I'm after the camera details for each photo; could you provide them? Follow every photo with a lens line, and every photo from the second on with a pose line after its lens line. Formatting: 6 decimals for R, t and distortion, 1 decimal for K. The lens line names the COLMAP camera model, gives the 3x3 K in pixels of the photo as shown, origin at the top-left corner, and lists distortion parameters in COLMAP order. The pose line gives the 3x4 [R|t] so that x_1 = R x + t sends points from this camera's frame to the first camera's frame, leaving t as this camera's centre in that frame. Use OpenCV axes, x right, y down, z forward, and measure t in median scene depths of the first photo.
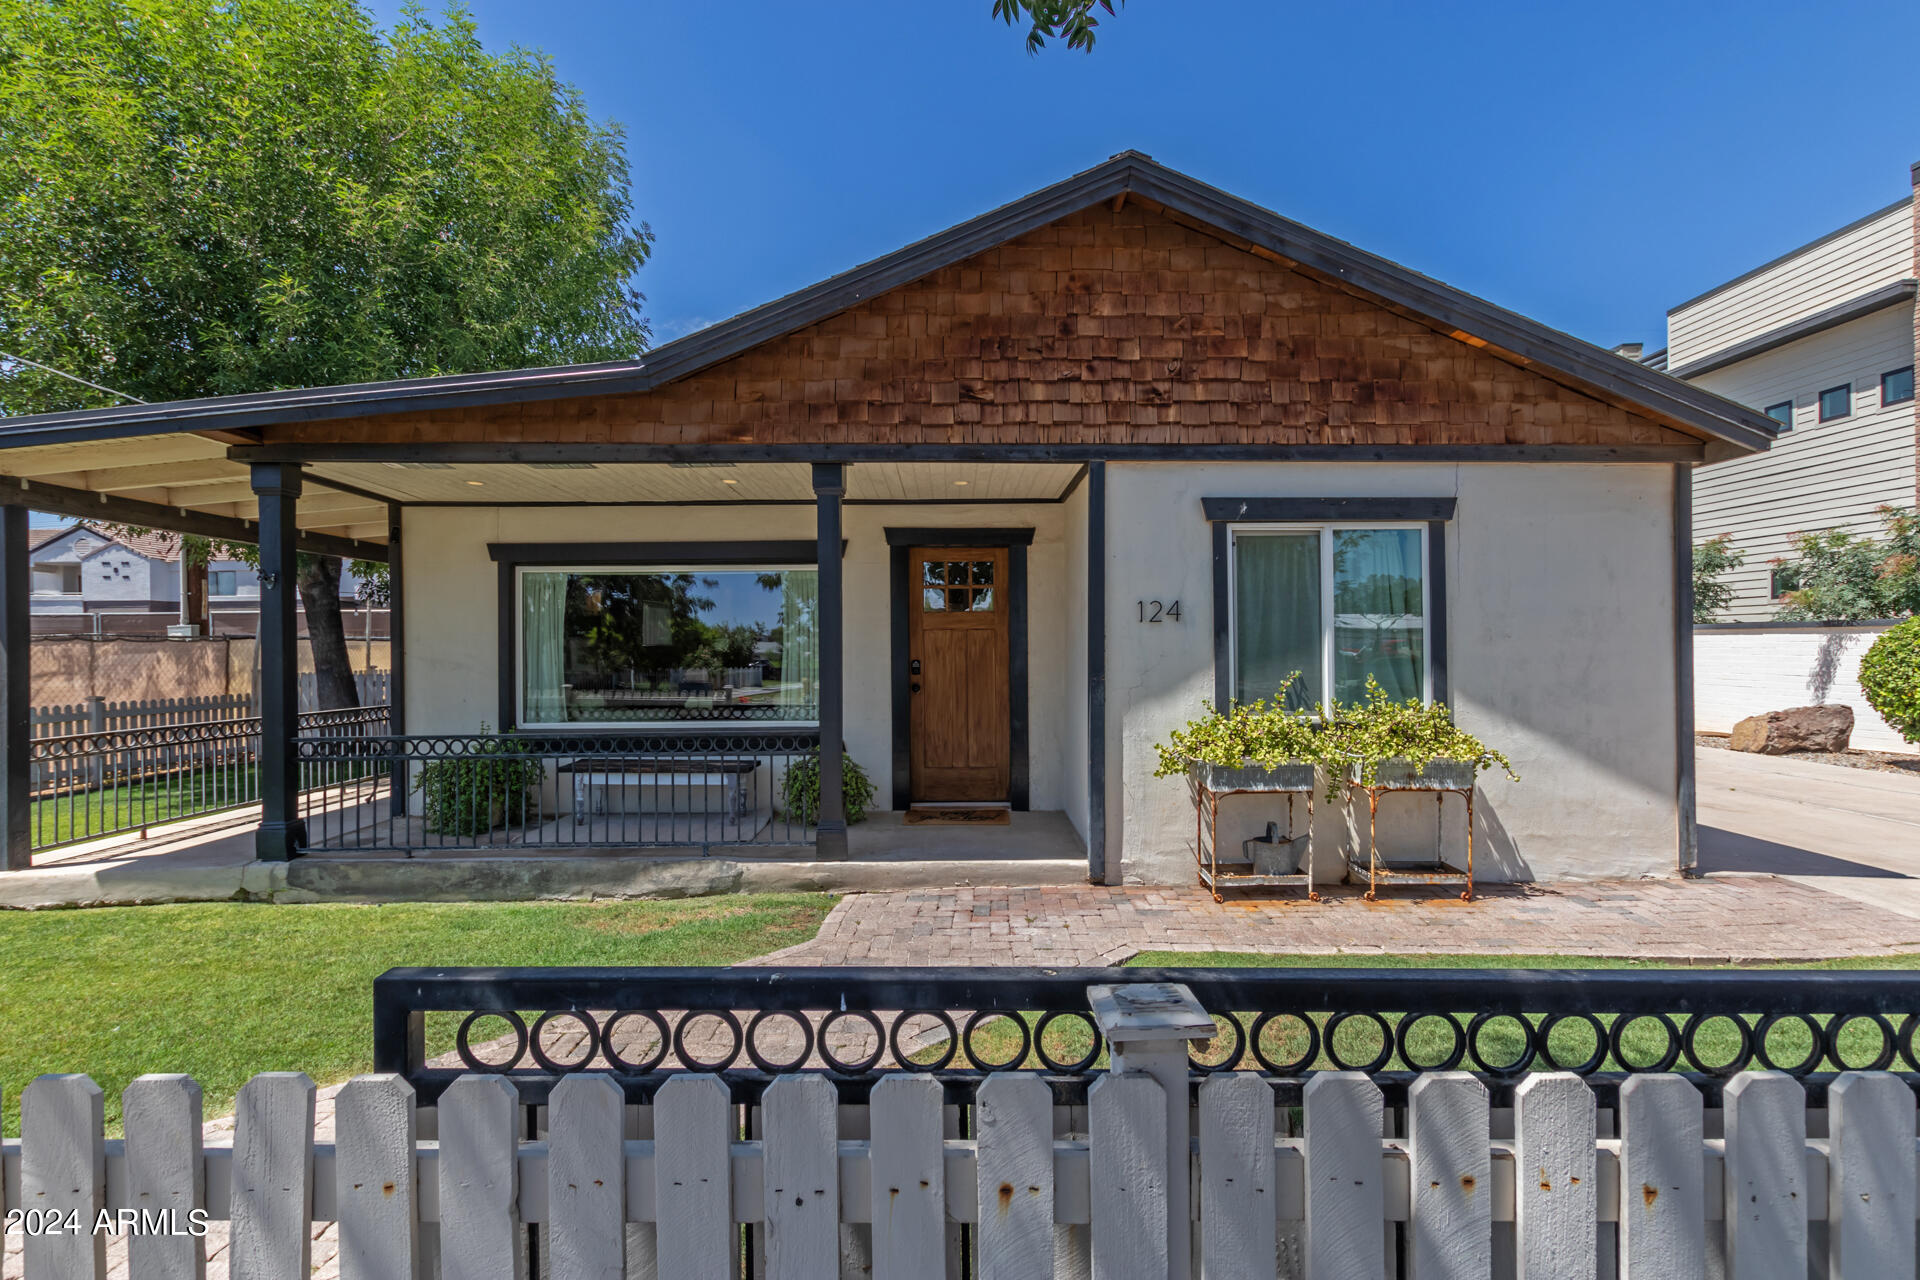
lens RADIAL K [[881.7, 0, 959.0], [0, 881.7, 649.1], [0, 0, 1]] dist [0.005661, -0.000576]
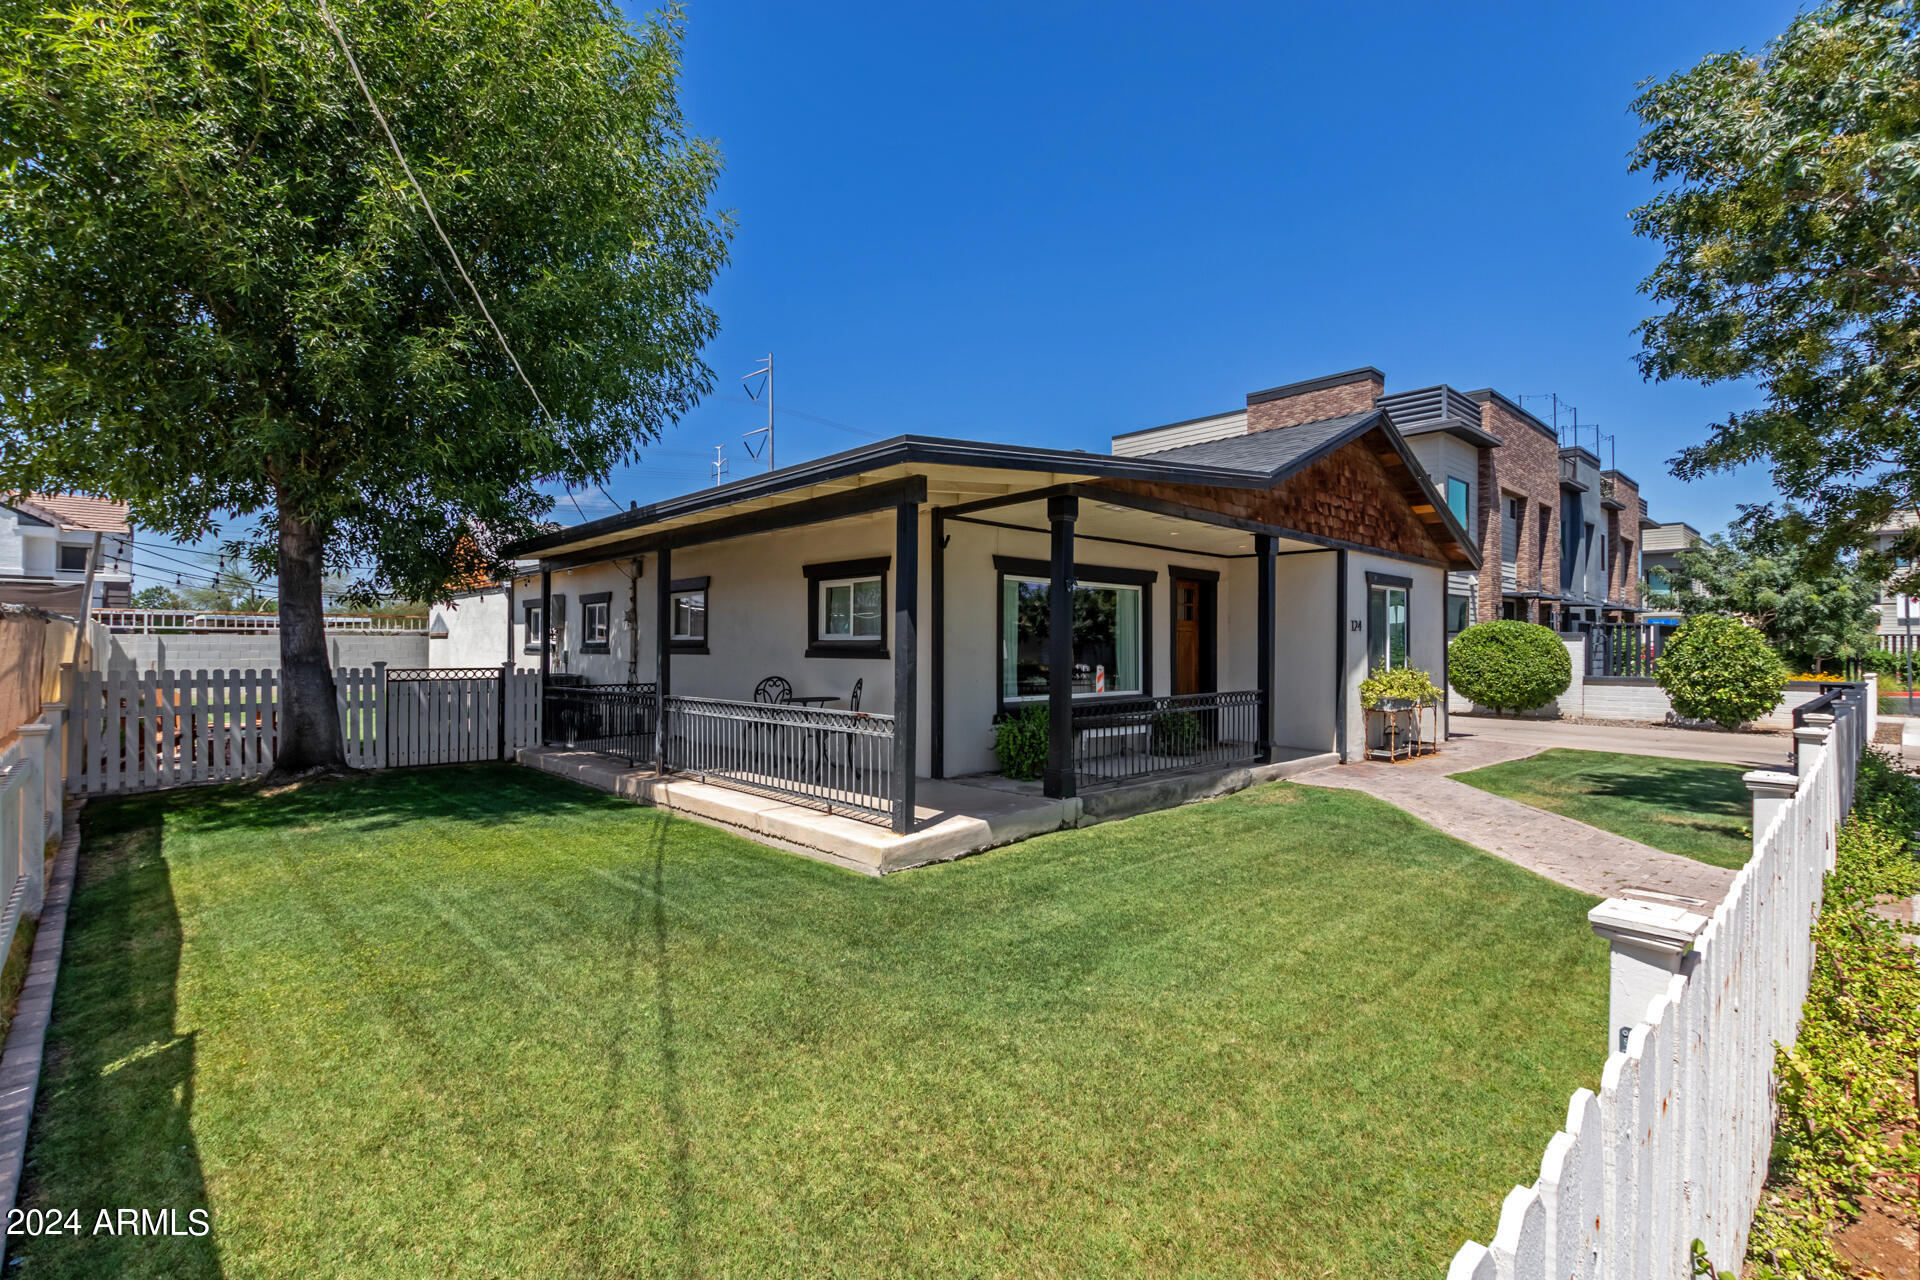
lens RADIAL K [[881.7, 0, 959.0], [0, 881.7, 649.1], [0, 0, 1]] dist [0.005661, -0.000576]
pose [[0.724551, 0.006117, 0.689194, -1.832166], [-0.004805, 0.999981, -0.003824, 0.023602], [-0.689204, -0.000540, 0.724567, 0.162576]]
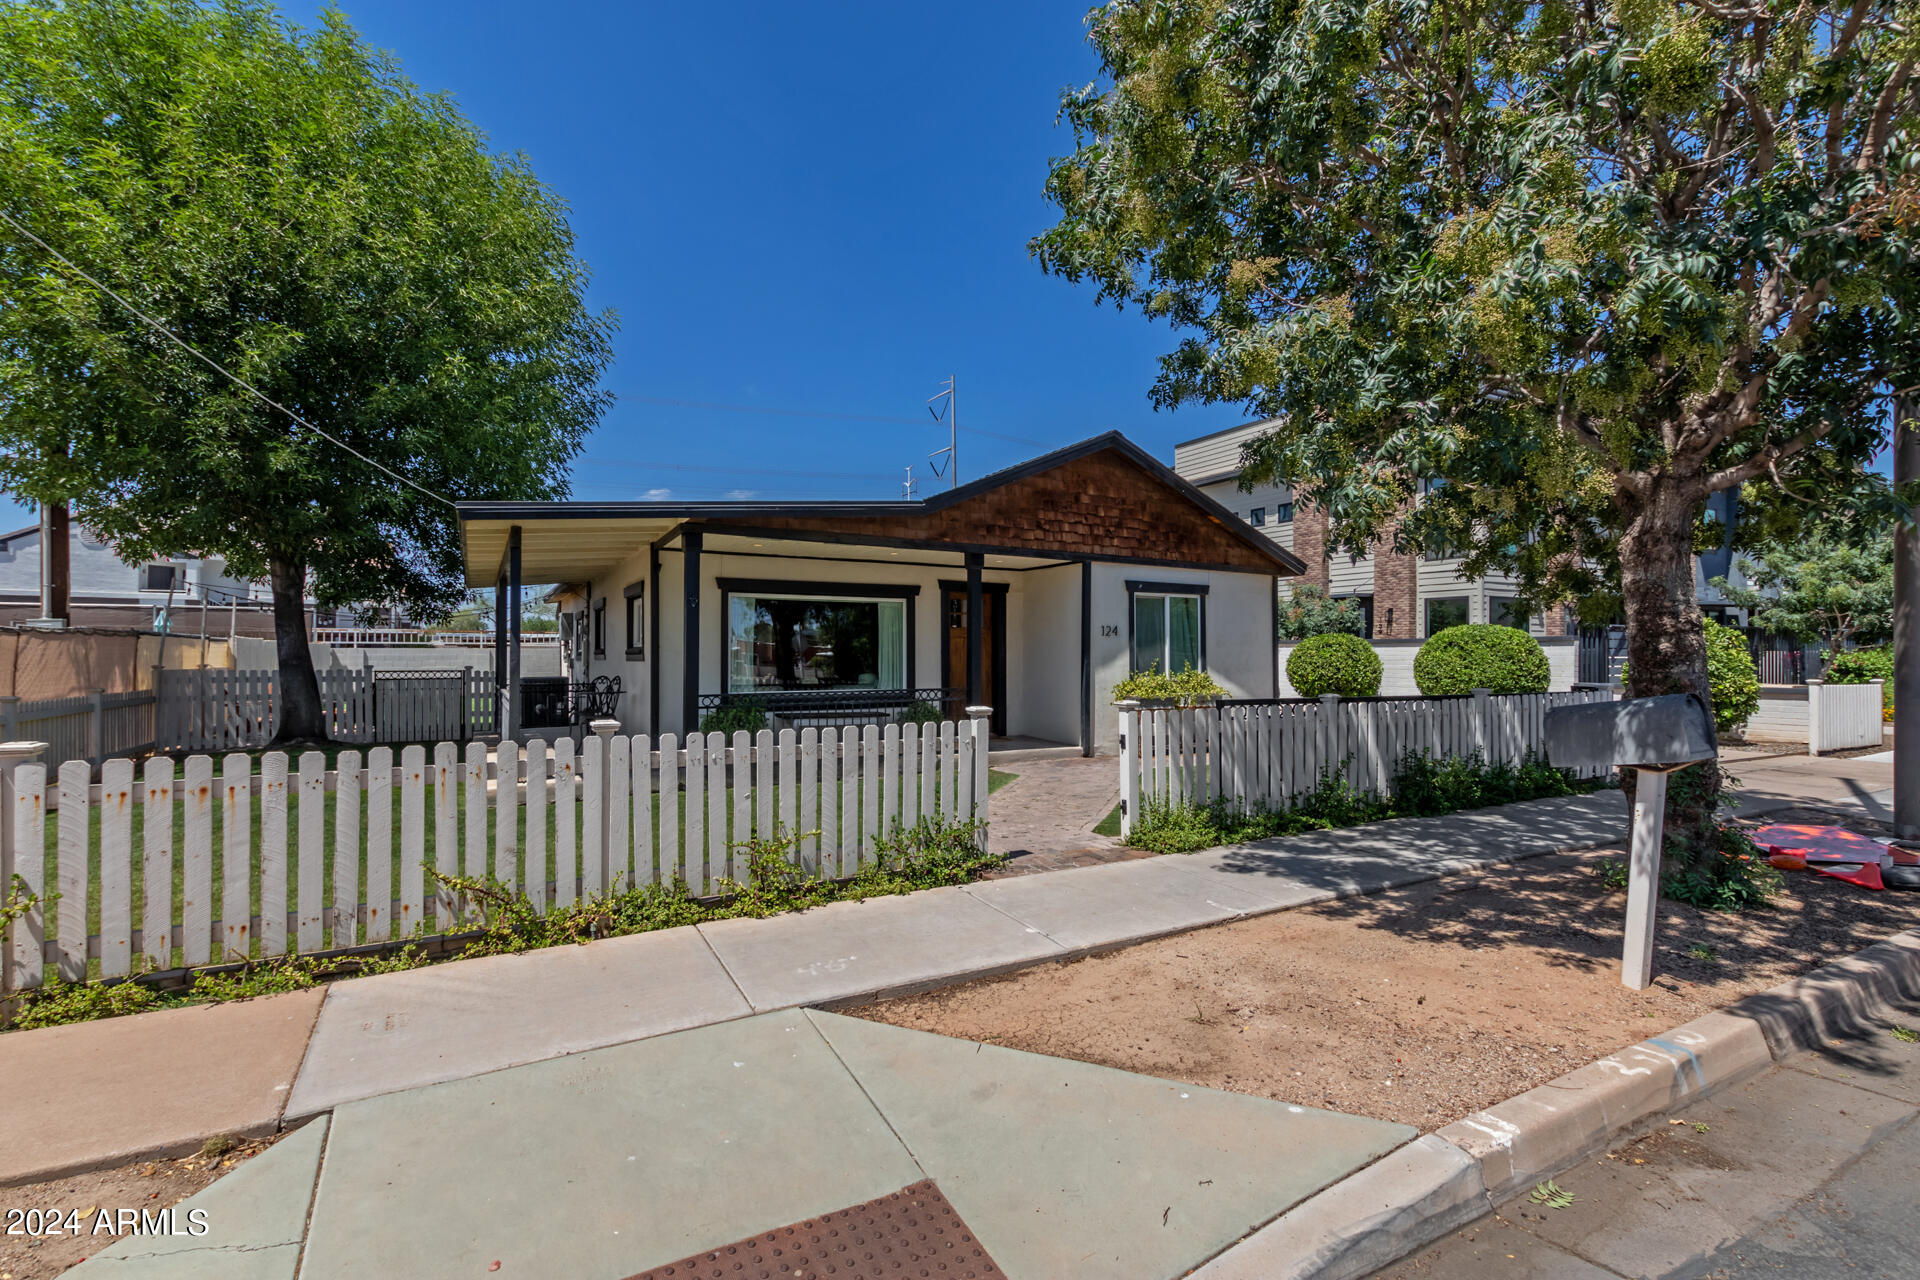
lens RADIAL K [[899.1, 0, 967.2], [0, 899.1, 646.6], [0, 0, 1]] dist [0.003180, -0.001523]
pose [[0.868153, 0.011912, 0.496153, -1.197111], [-0.002749, 0.999812, -0.019194, 0.041225], [-0.496288, 0.015299, 0.868023, -0.771117]]
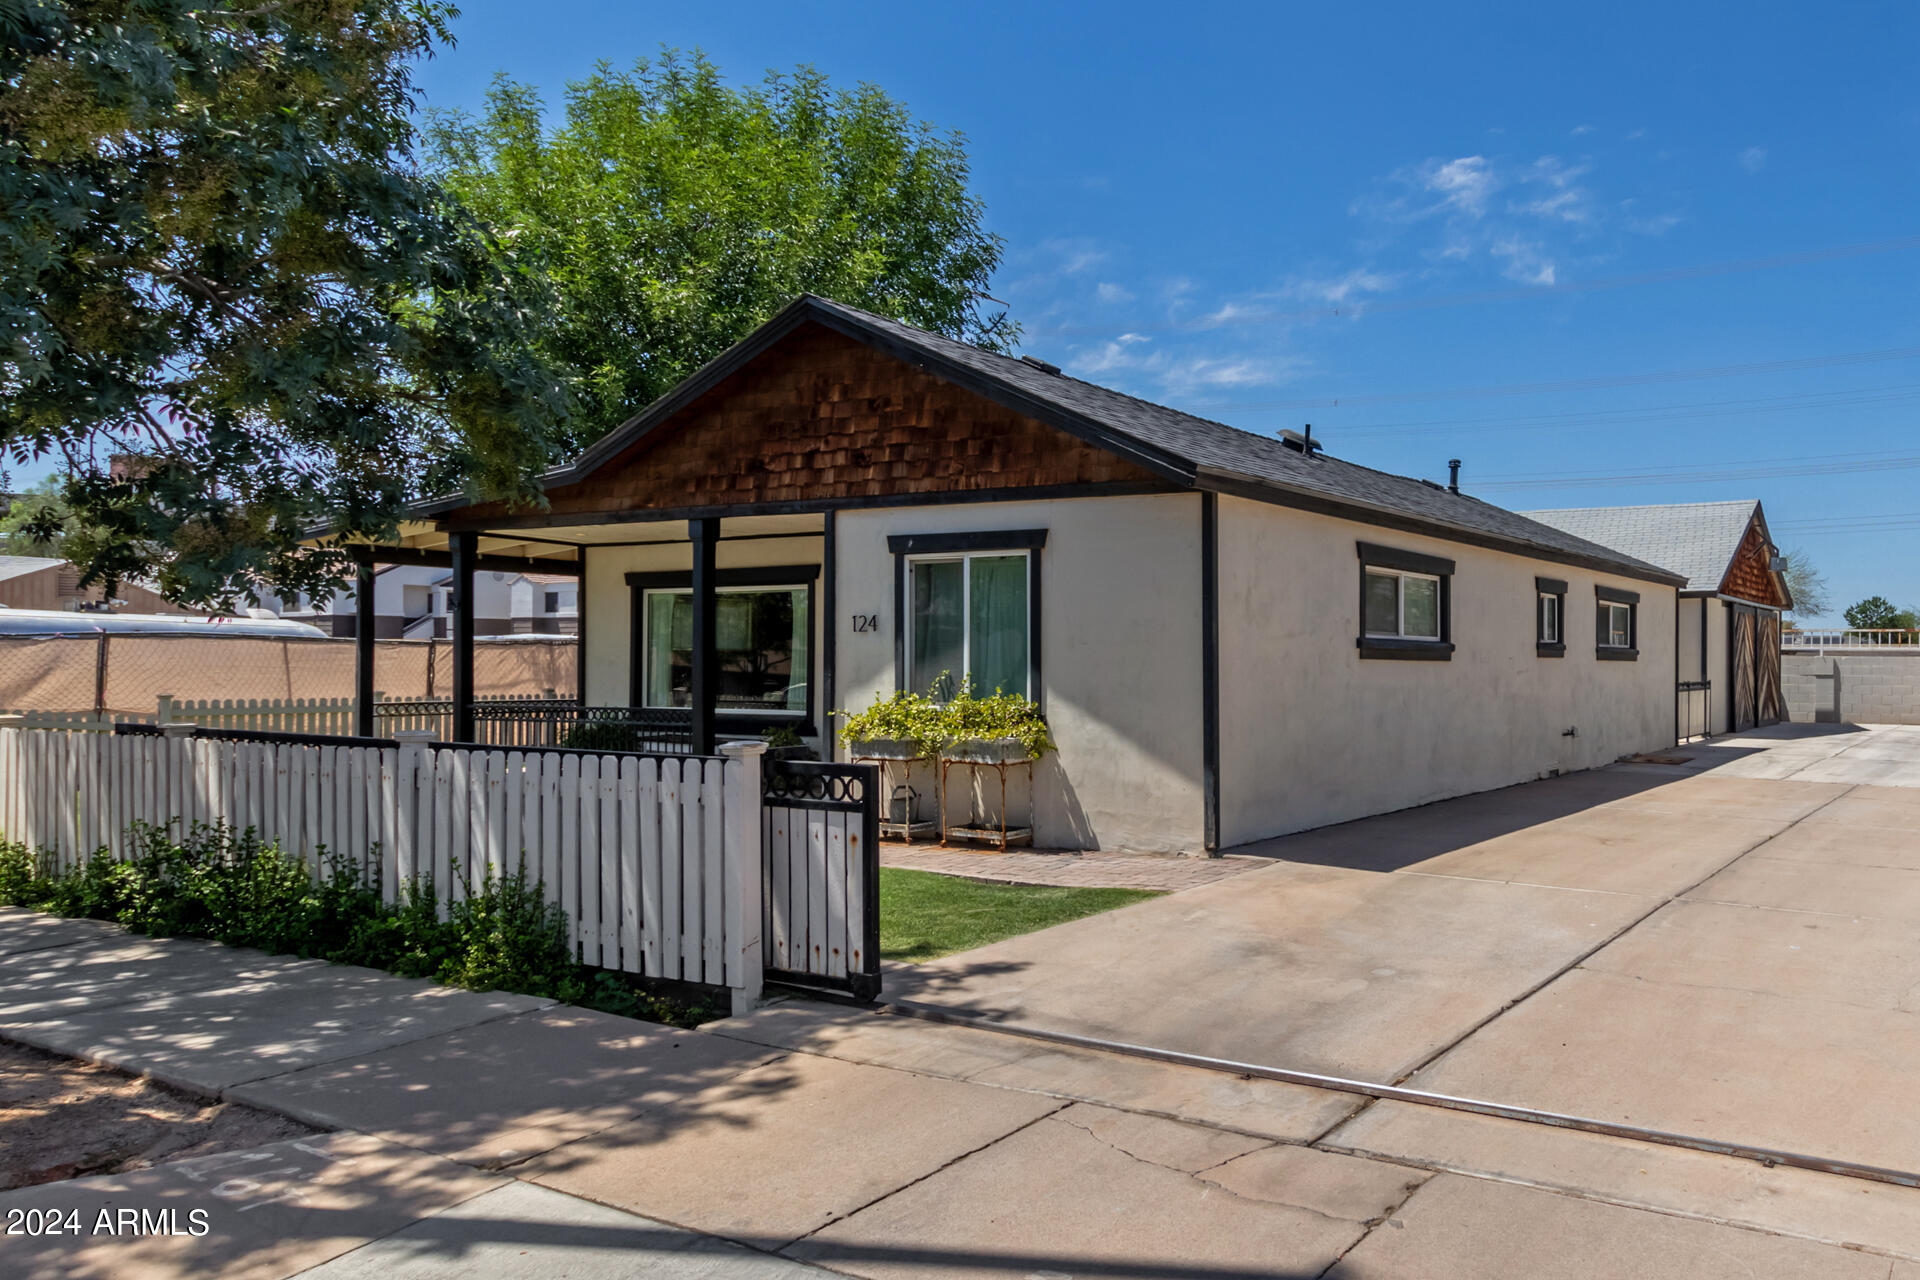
lens RADIAL K [[1399.9, 0, 1276.8], [0, 1399.9, 647.9], [0, 0, 1]] dist [0.030357, -0.001756]
pose [[0.878088, 0.005047, -0.478472, 1.765942], [-0.011254, 0.999886, -0.010106, 0.008049], [0.478366, 0.014258, 0.878045, -0.538155]]
